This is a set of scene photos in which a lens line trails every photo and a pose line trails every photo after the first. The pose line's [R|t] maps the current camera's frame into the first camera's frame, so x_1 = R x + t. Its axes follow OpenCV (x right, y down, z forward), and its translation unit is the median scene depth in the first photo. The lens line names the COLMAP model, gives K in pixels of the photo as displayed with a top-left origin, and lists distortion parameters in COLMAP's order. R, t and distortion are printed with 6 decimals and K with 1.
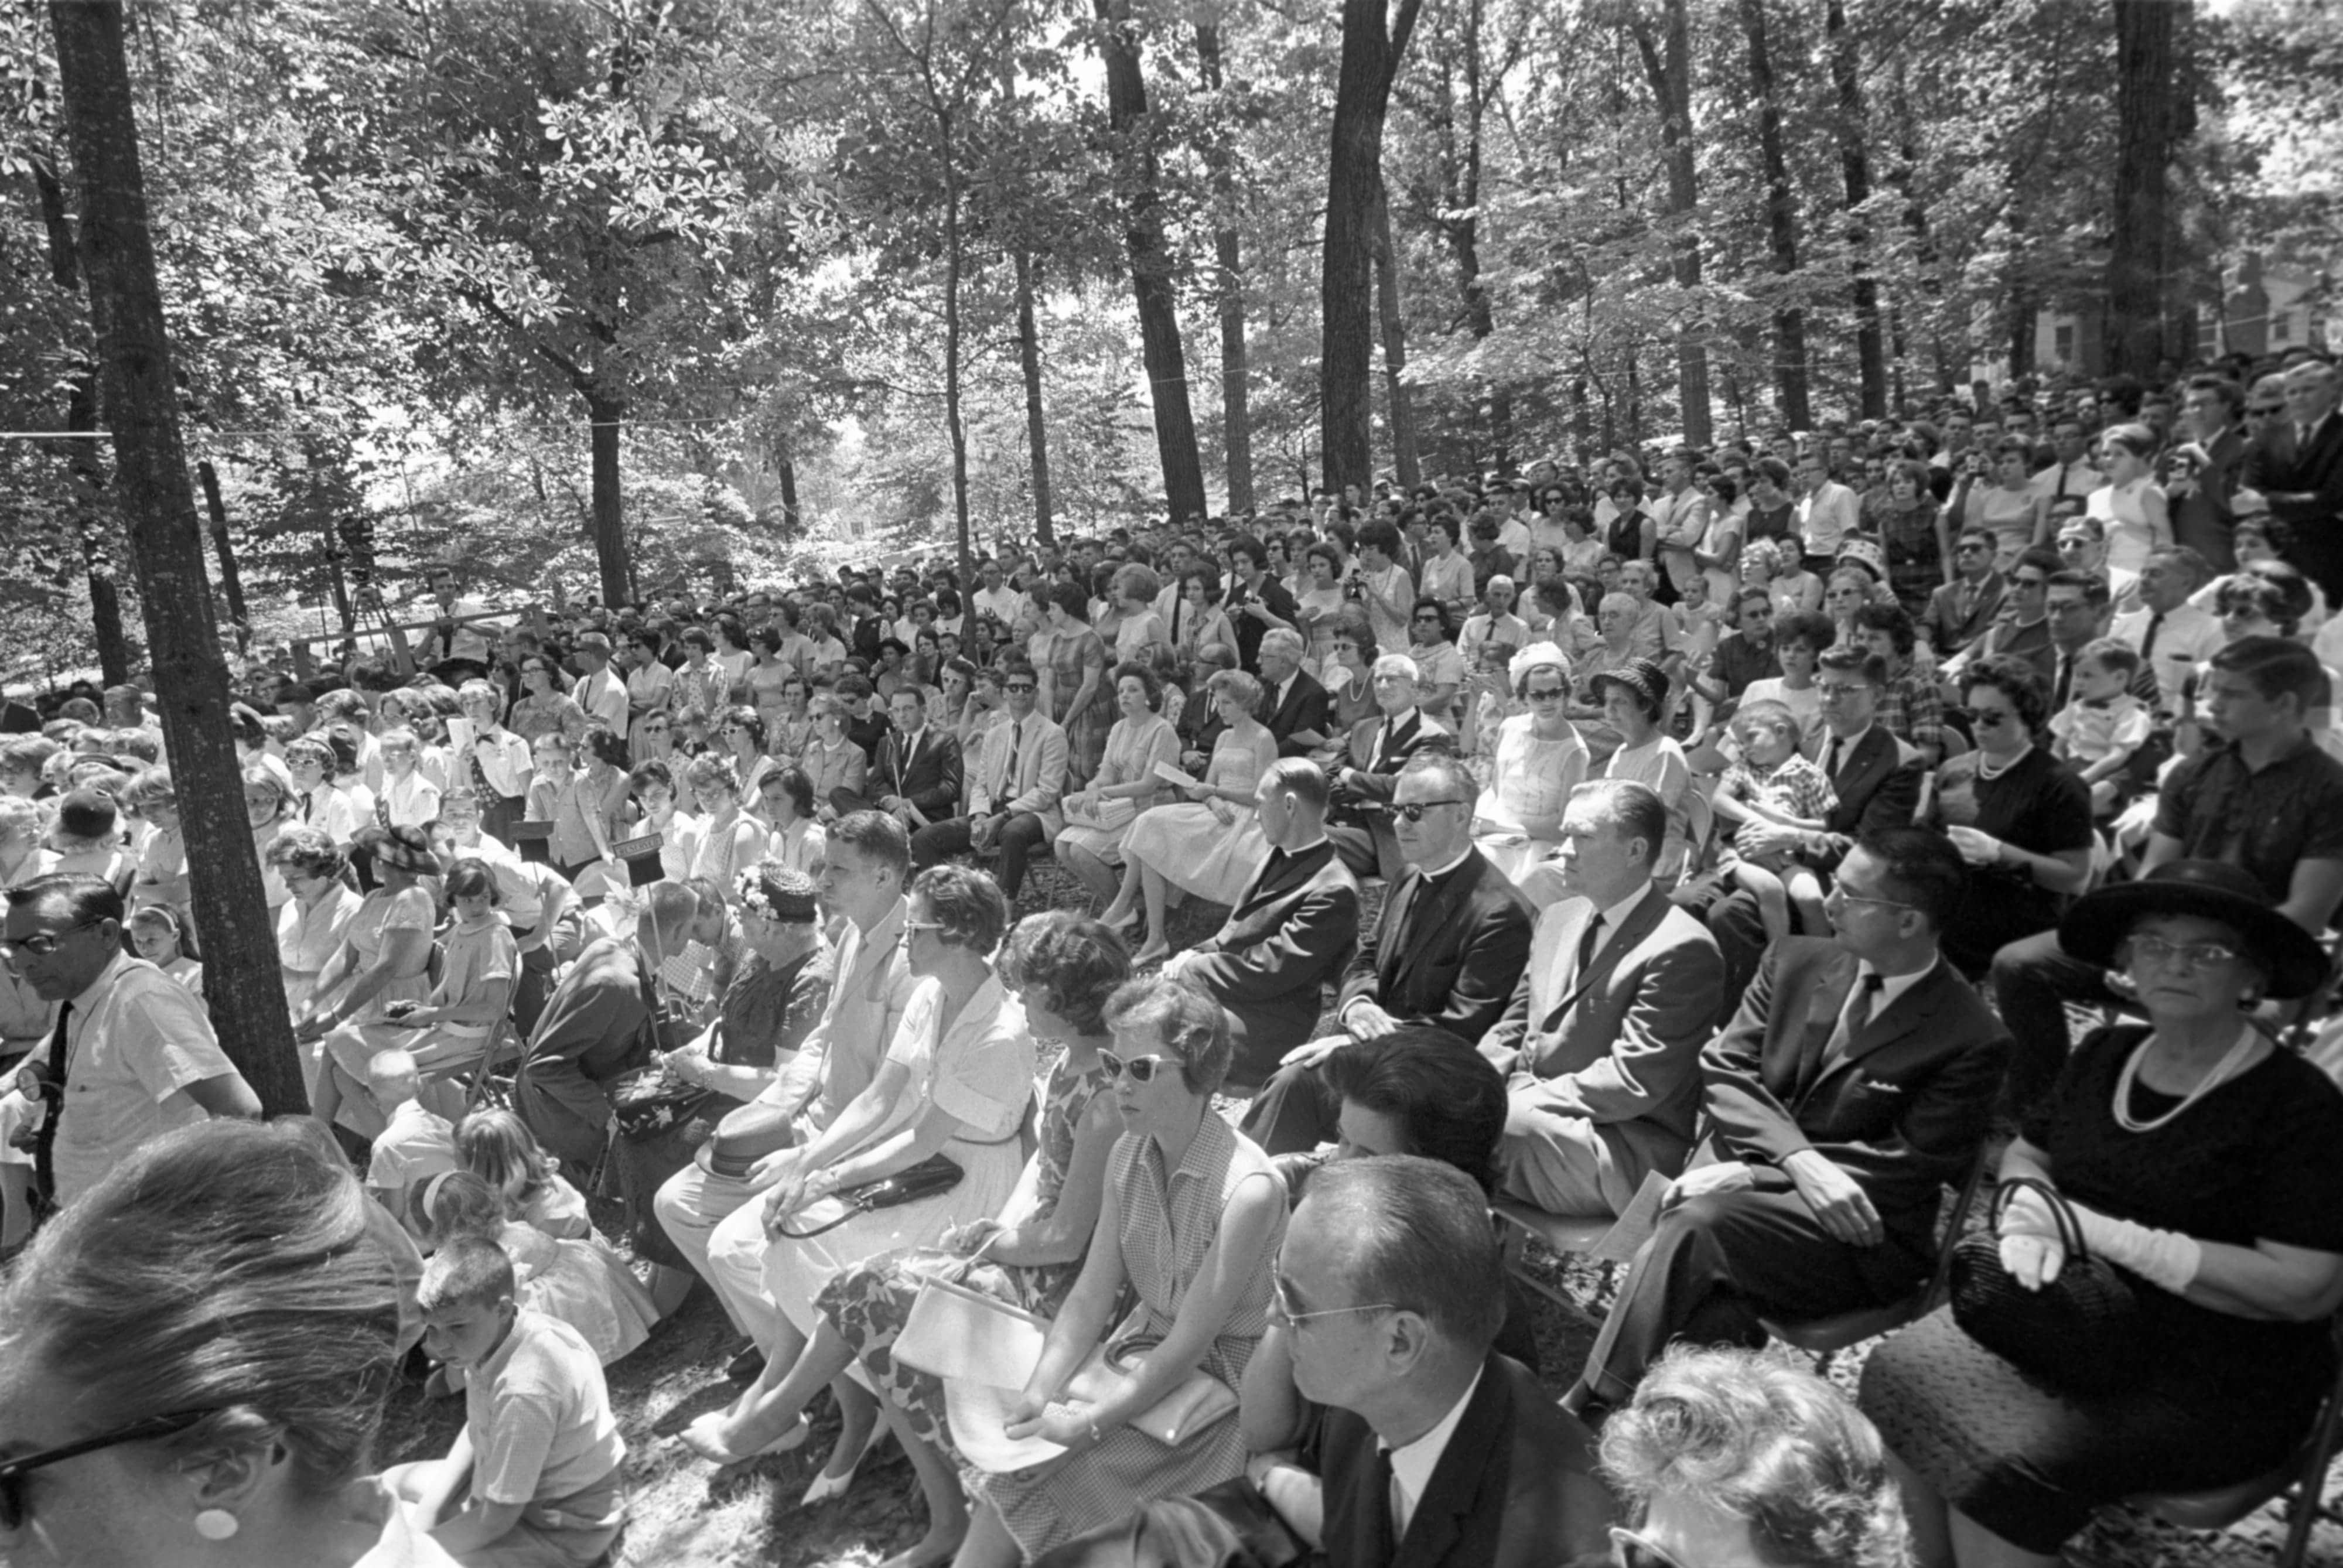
lens RADIAL K [[1393.8, 0, 1171.5], [0, 1393.8, 784.0], [0, 0, 1]] dist [0.006869, -0.001099]
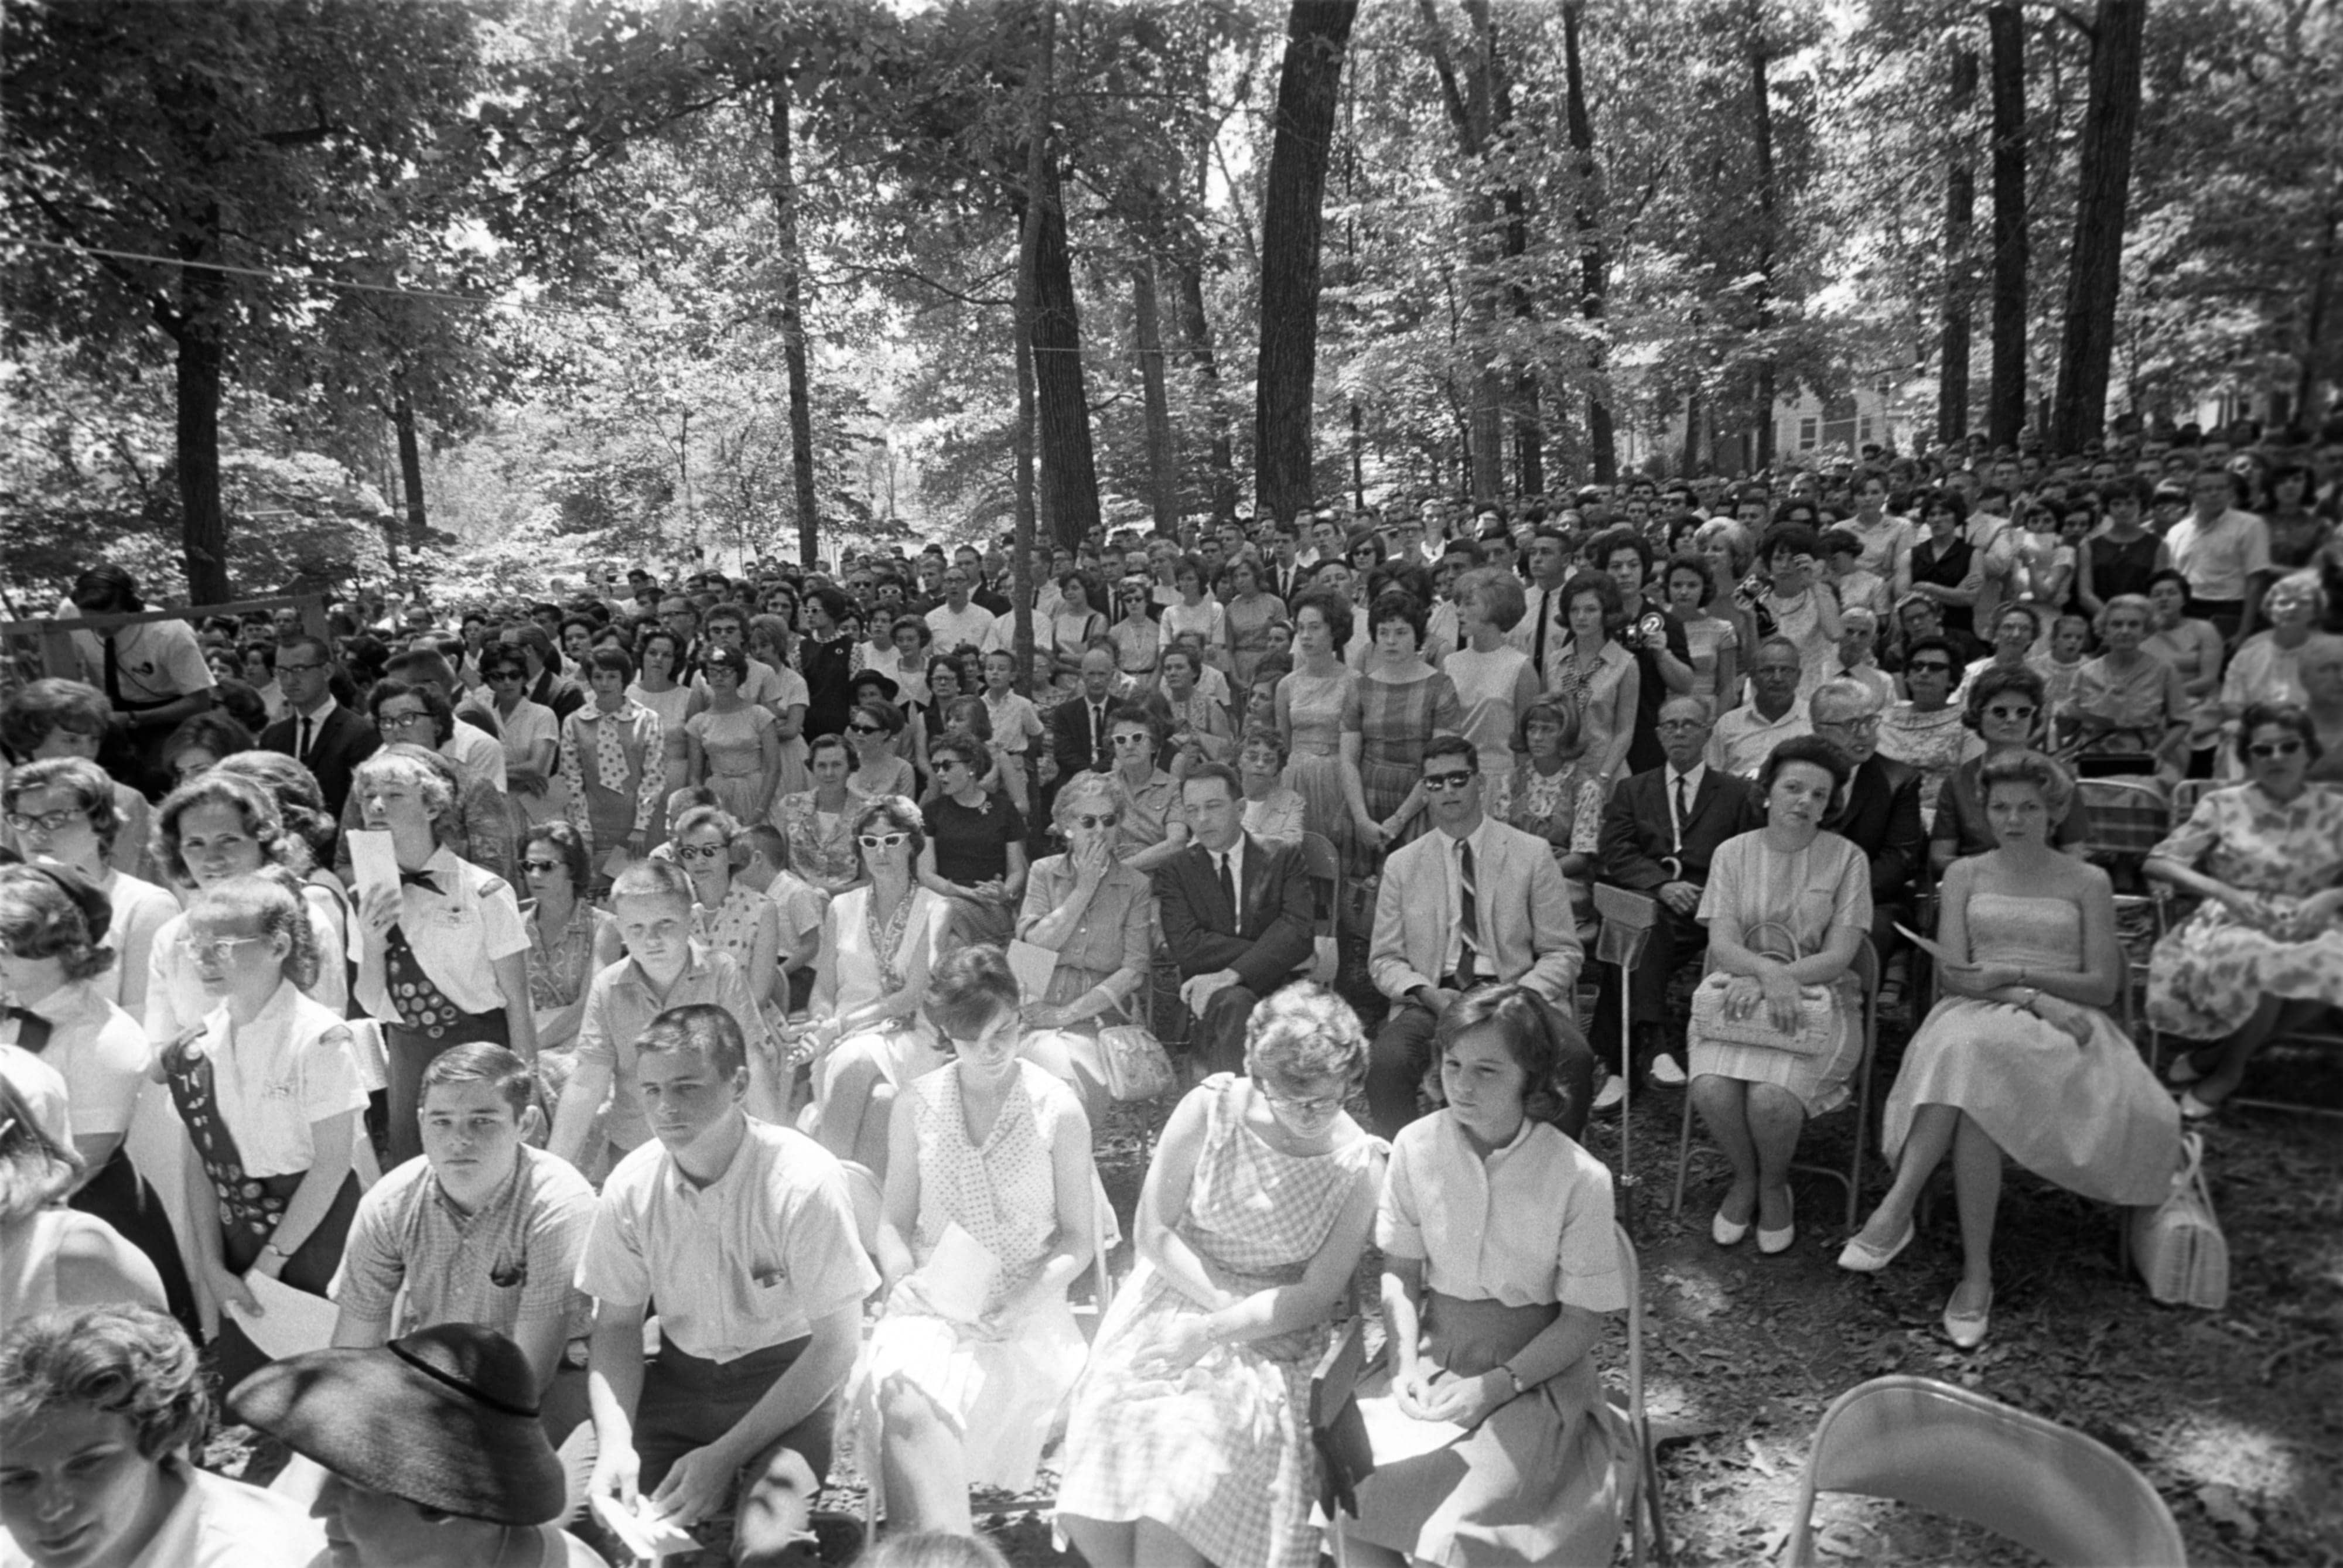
lens RADIAL K [[1393.8, 0, 1171.5], [0, 1393.8, 784.0], [0, 0, 1]] dist [0.006869, -0.001099]
pose [[0.962380, 0.006060, 0.271639, -0.214403], [0.002113, 0.999554, -0.029783, -0.027322], [-0.271698, 0.029237, 0.961938, 0.286565]]
